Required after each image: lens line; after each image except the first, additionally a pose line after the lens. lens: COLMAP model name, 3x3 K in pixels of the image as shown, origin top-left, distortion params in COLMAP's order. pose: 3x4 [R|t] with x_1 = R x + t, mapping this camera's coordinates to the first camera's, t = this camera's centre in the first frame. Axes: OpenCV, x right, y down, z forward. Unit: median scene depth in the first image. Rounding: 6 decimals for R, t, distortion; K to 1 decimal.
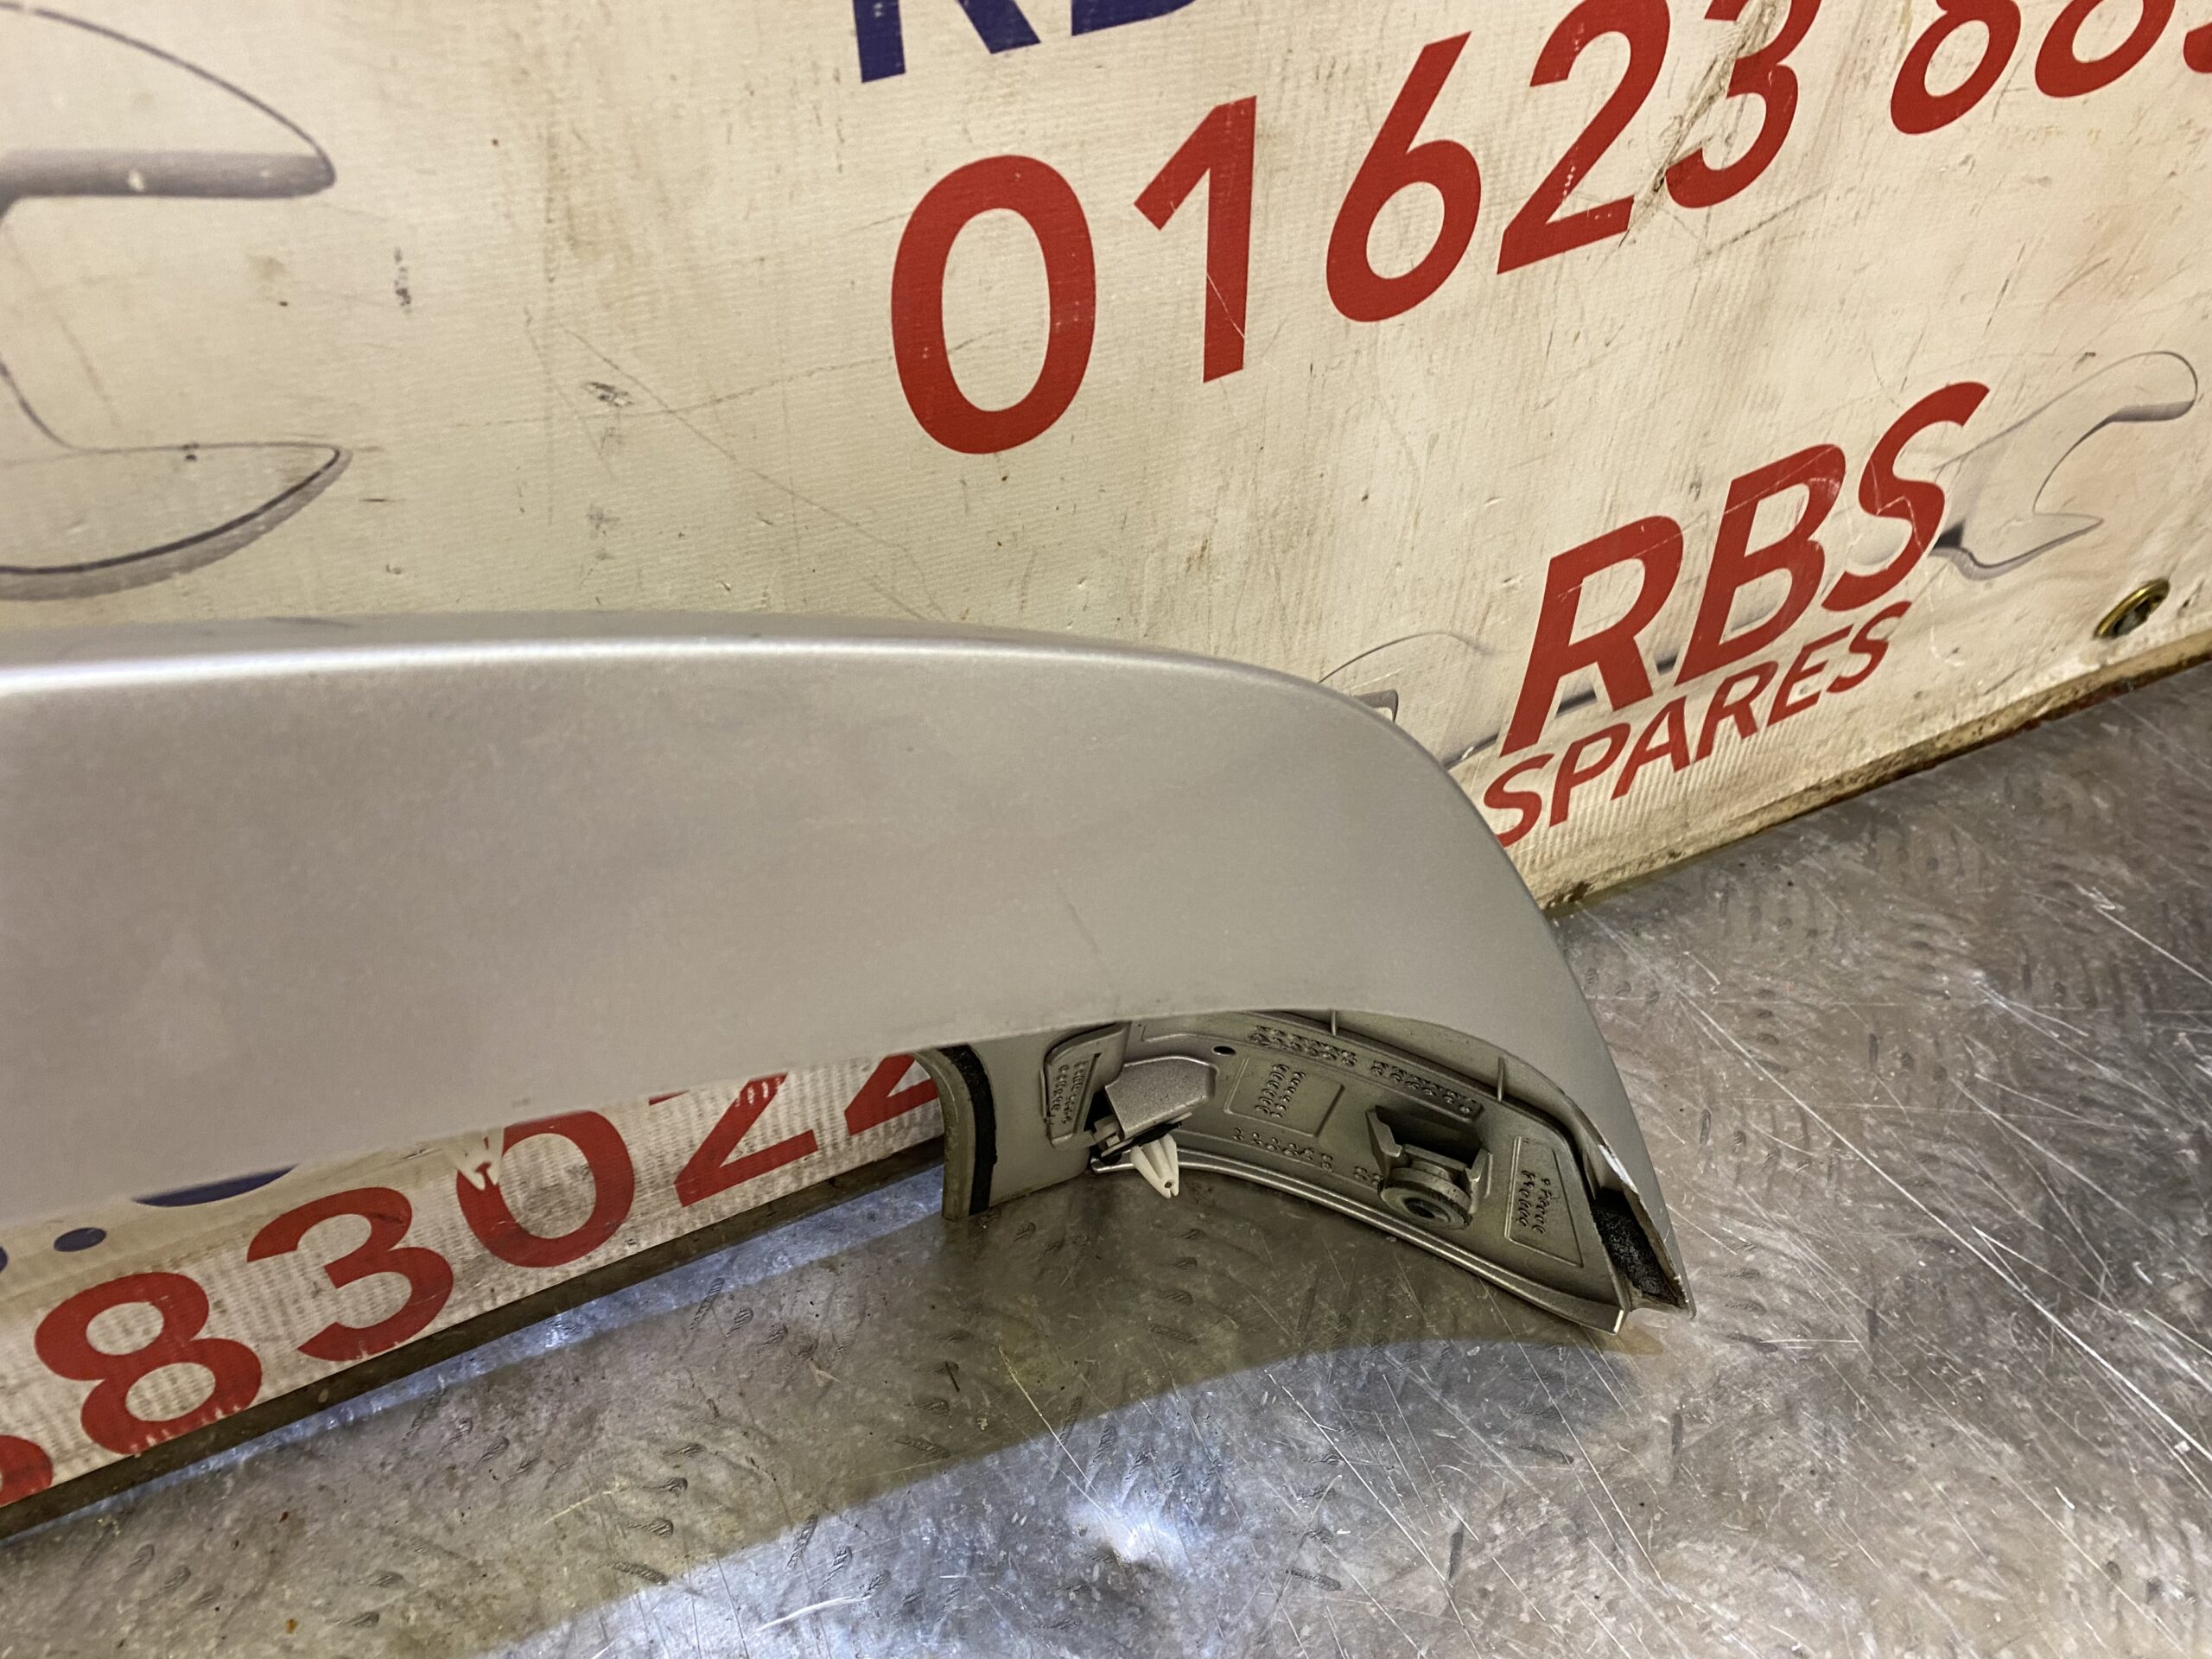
lens RADIAL K [[1687.6, 0, 1097.2], [0, 1687.6, 828.9], [0, 0, 1]] dist [0.041619, -0.048286]
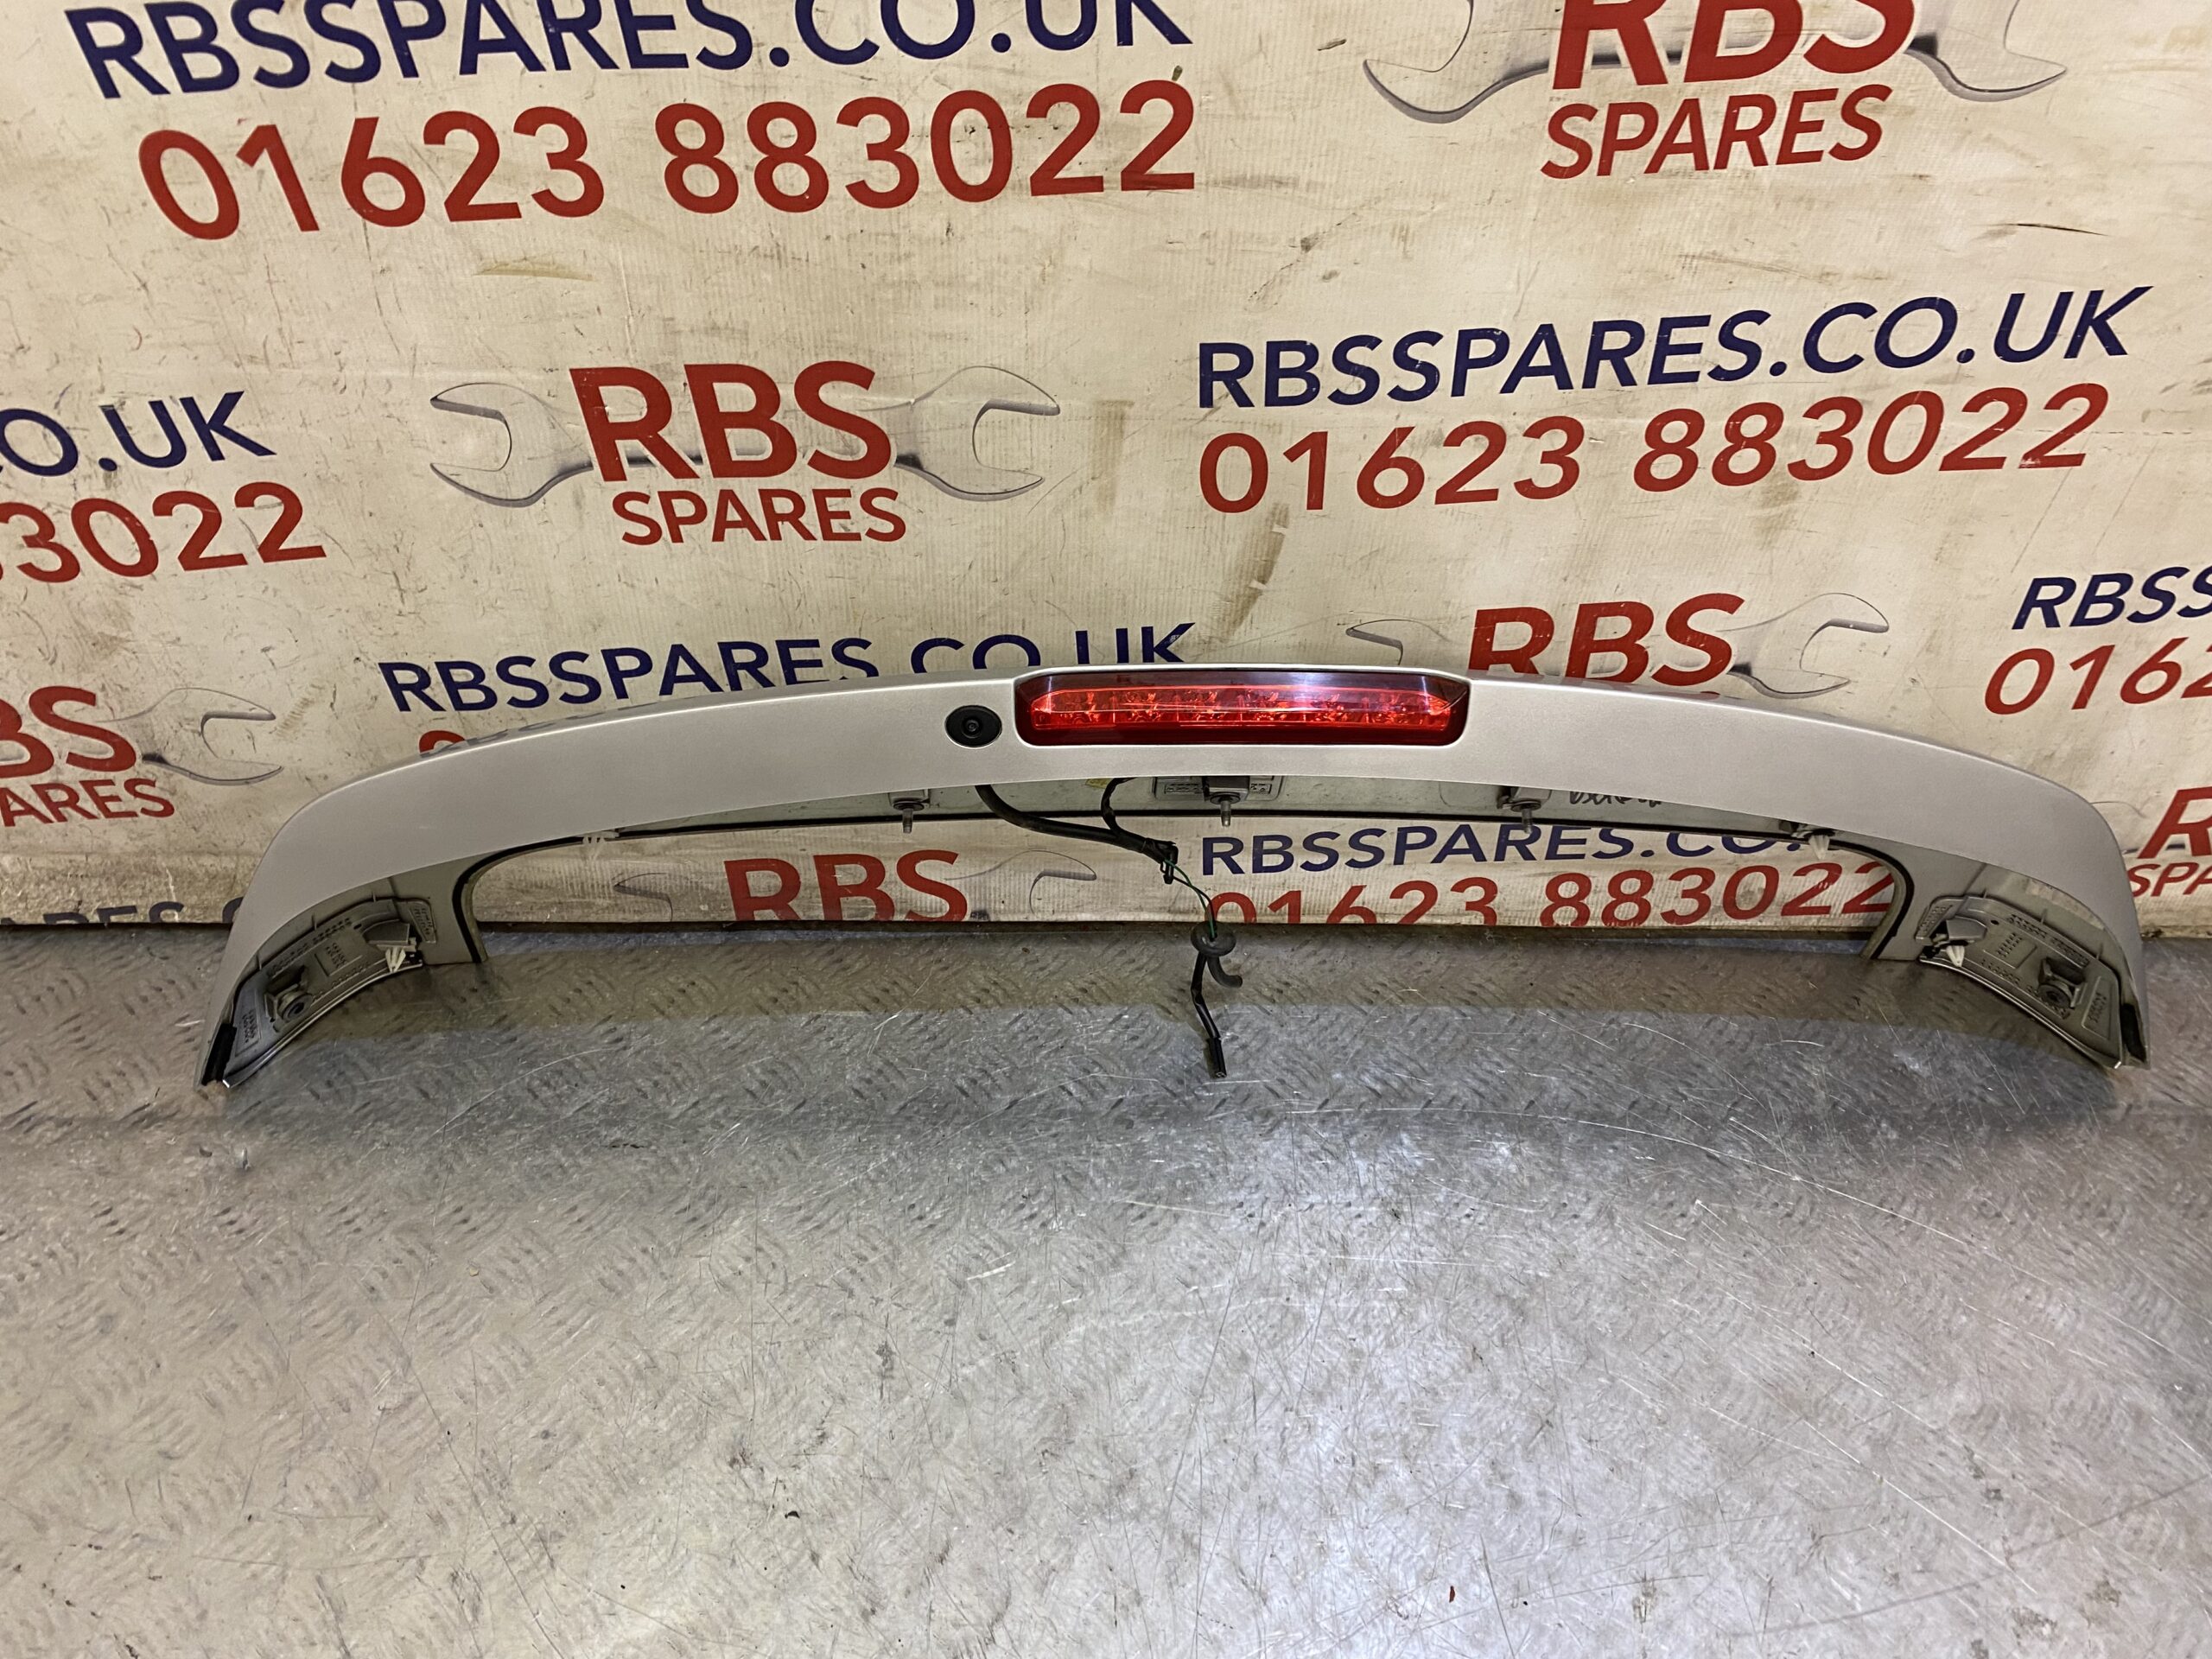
lens RADIAL K [[1687.6, 0, 1097.2], [0, 1687.6, 828.9], [0, 0, 1]] dist [0.041619, -0.048286]
pose [[0.900272, 0.290060, -0.324615, -0.392862], [-0.296743, 0.954489, 0.029911, 0.336560], [0.318517, 0.069399, 0.945373, -2.148480]]
